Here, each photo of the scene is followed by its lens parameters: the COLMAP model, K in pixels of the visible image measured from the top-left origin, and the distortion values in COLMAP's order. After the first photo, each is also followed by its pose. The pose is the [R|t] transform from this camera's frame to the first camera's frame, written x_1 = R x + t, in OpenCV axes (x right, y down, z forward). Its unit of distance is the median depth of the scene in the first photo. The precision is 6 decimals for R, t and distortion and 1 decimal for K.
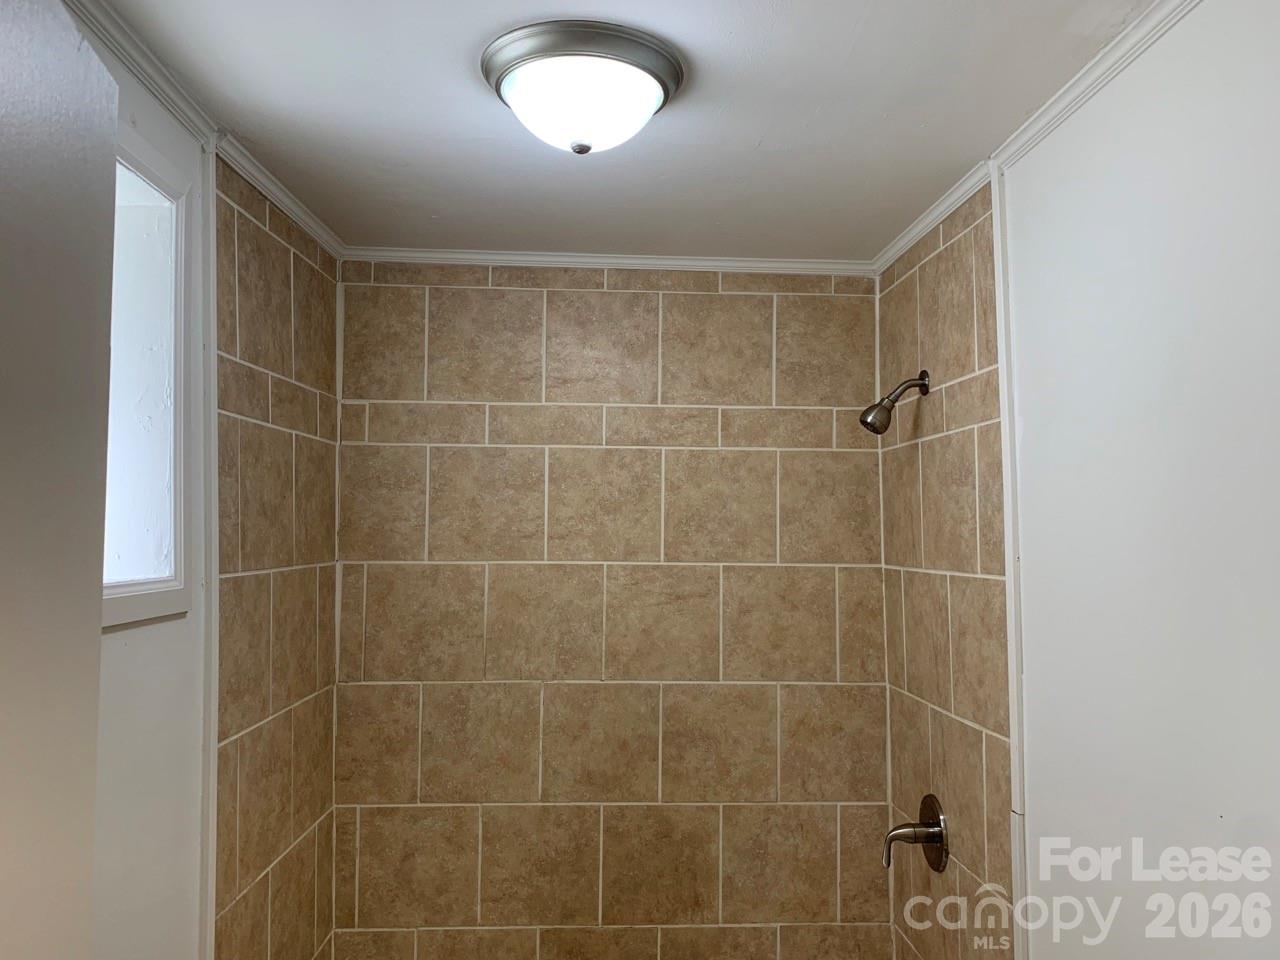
lens RADIAL K [[977.8, 0, 640.8], [0, 977.8, 476.4], [0, 0, 1]] dist [0.035122, -0.051059]
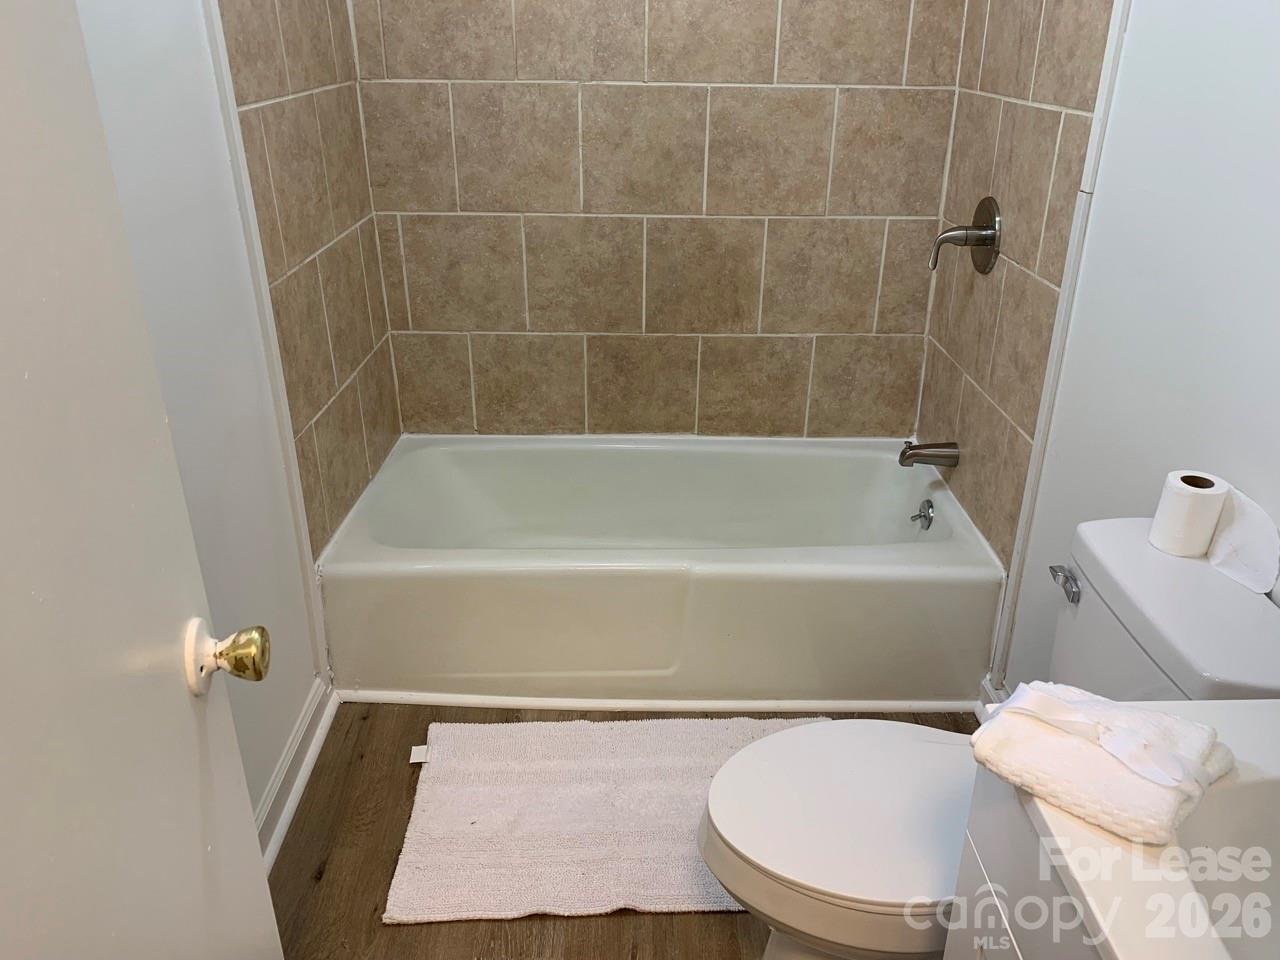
lens RADIAL K [[977.8, 0, 648.0], [0, 977.8, 468.9], [0, 0, 1]] dist [0.035122, -0.051059]
pose [[0.999559, 0.013892, -0.026242, -0.007465], [0.000194, 0.880722, 0.473633, 0.092099], [0.029691, -0.473429, 0.880331, 0.018491]]
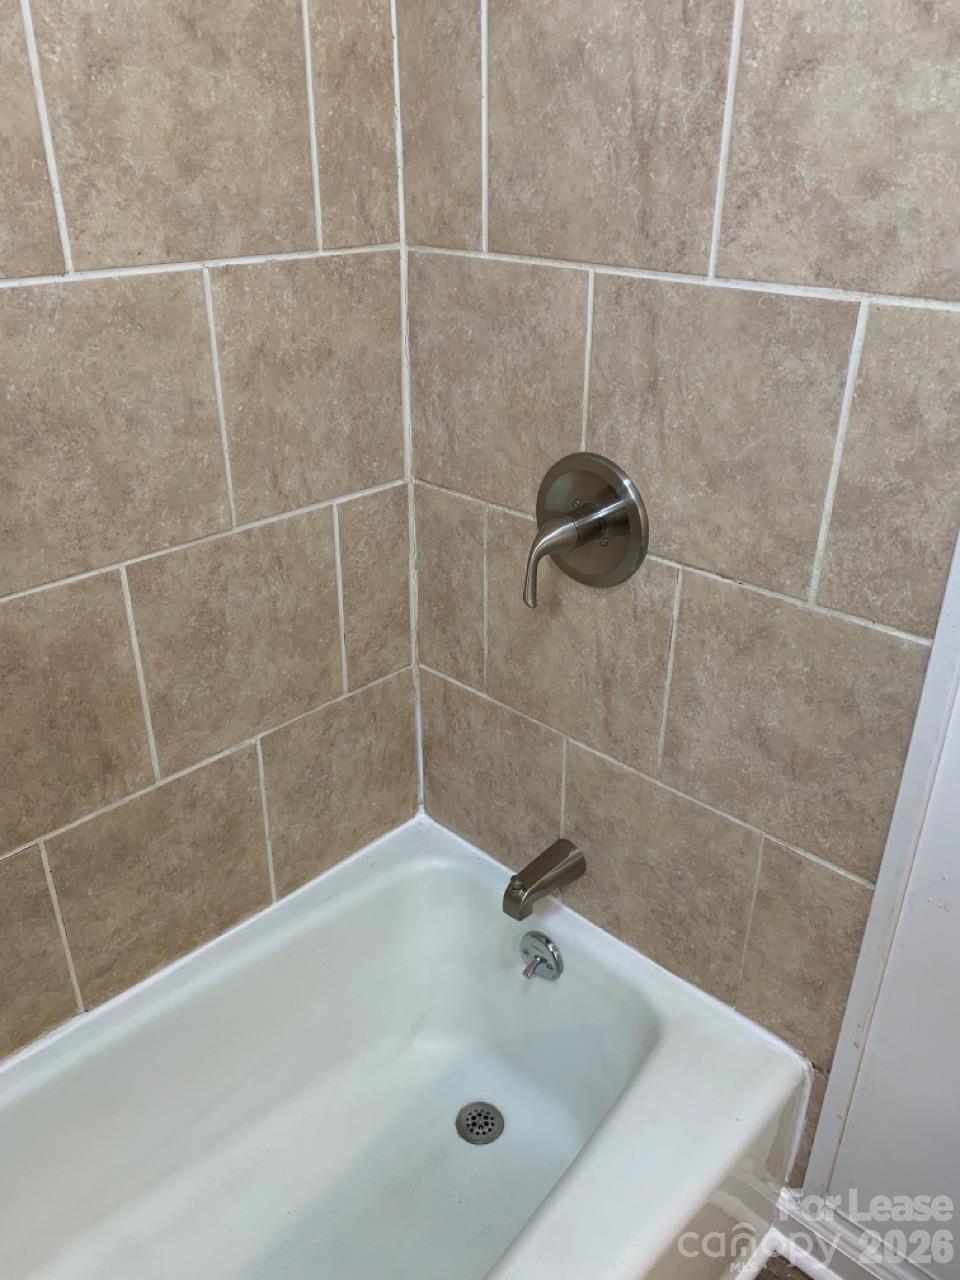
lens RADIAL K [[977.8, 0, 474.0], [0, 977.8, 653.5], [0, 0, 1]] dist [0.035122, -0.051059]
pose [[0.730506, -0.329735, 0.598027, -0.080483], [-0.039239, 0.853995, 0.518800, 0.132508], [-0.681778, -0.402452, 0.610910, 0.608496]]
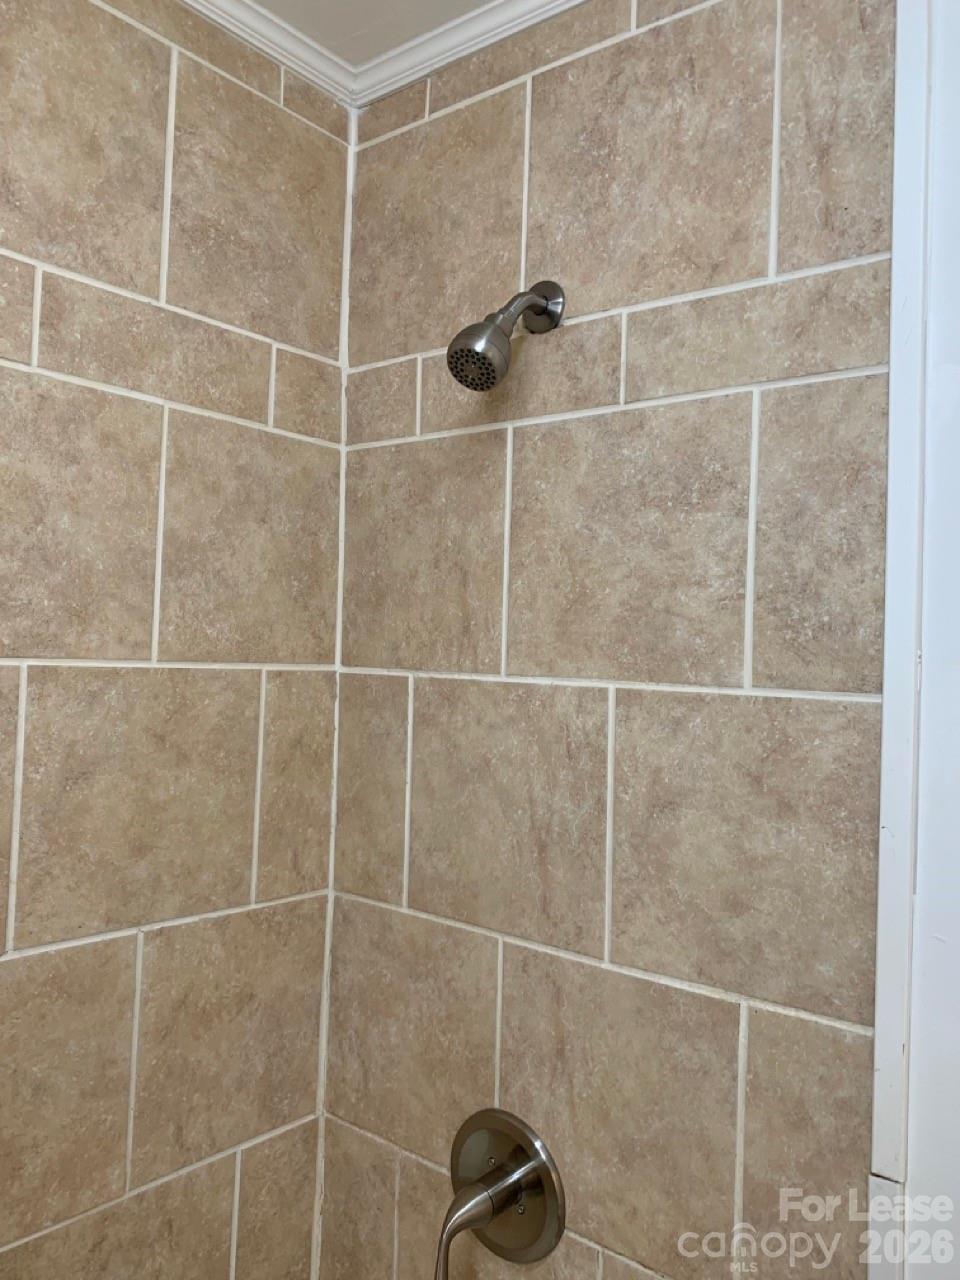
lens RADIAL K [[977.8, 0, 481.6], [0, 977.8, 636.7], [0, 0, 1]] dist [0.035122, -0.051059]
pose [[0.679861, 0.030468, 0.732708, -0.086102], [-0.075524, 0.996733, 0.028631, 0.054610], [-0.729442, -0.074802, 0.679941, 0.600913]]
